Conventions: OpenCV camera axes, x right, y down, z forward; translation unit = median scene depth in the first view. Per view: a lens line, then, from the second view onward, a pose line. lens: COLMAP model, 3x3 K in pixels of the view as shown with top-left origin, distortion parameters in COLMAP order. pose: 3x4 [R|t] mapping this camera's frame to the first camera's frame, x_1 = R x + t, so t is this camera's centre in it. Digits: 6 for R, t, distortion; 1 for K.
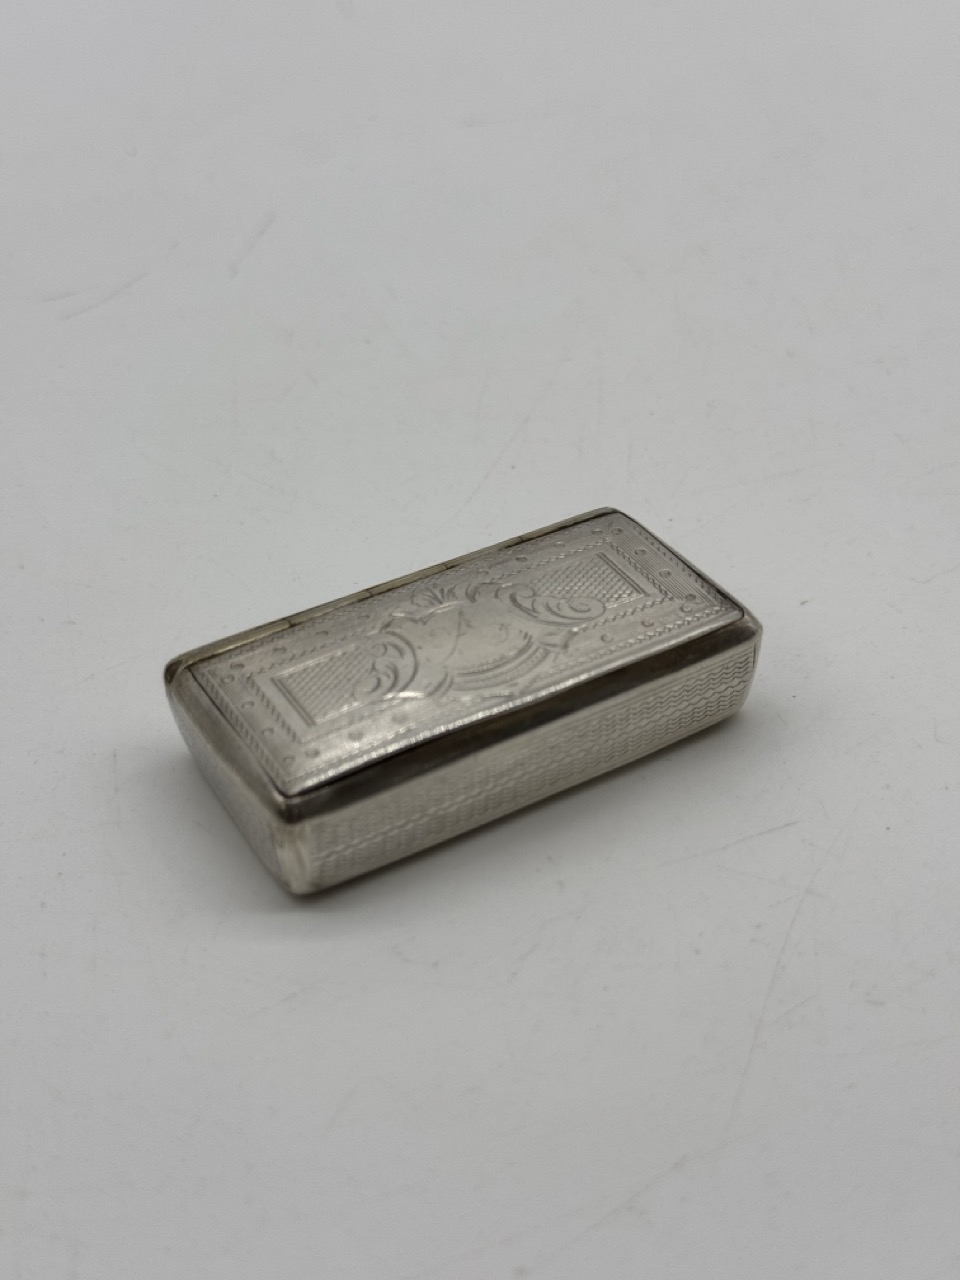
lens RADIAL K [[1799.5, 0, 480.0], [0, 1799.5, 640.0], [0, 0, 1]] dist [0.090782, 0.009927]
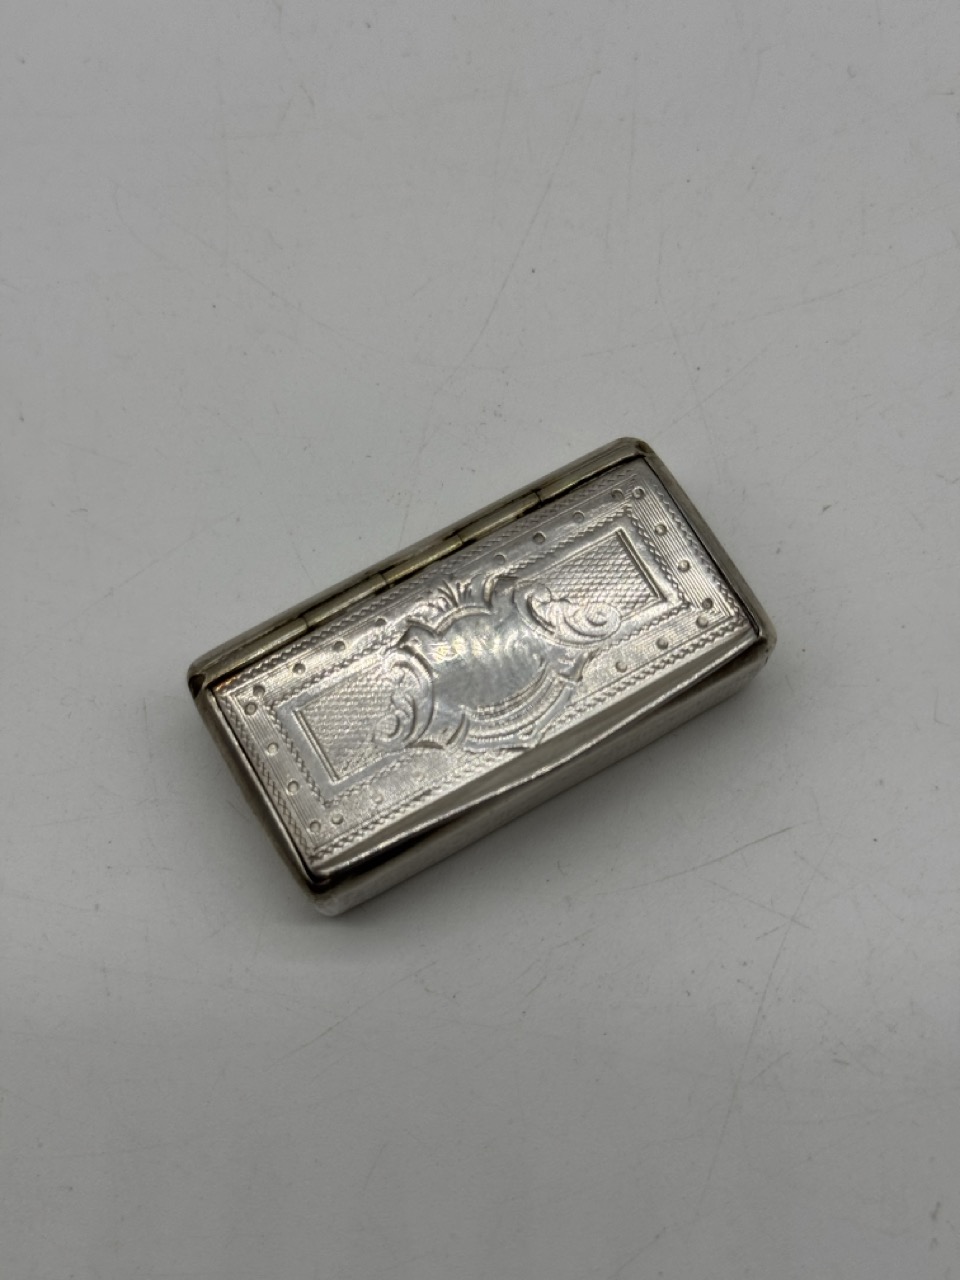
lens RADIAL K [[1799.5, 0, 480.0], [0, 1799.5, 640.0], [0, 0, 1]] dist [0.090782, 0.009927]
pose [[0.999971, 0.006957, -0.003036, -0.006188], [-0.004364, 0.854187, 0.519947, -0.534859], [0.006210, -0.519919, 0.854193, 0.138763]]
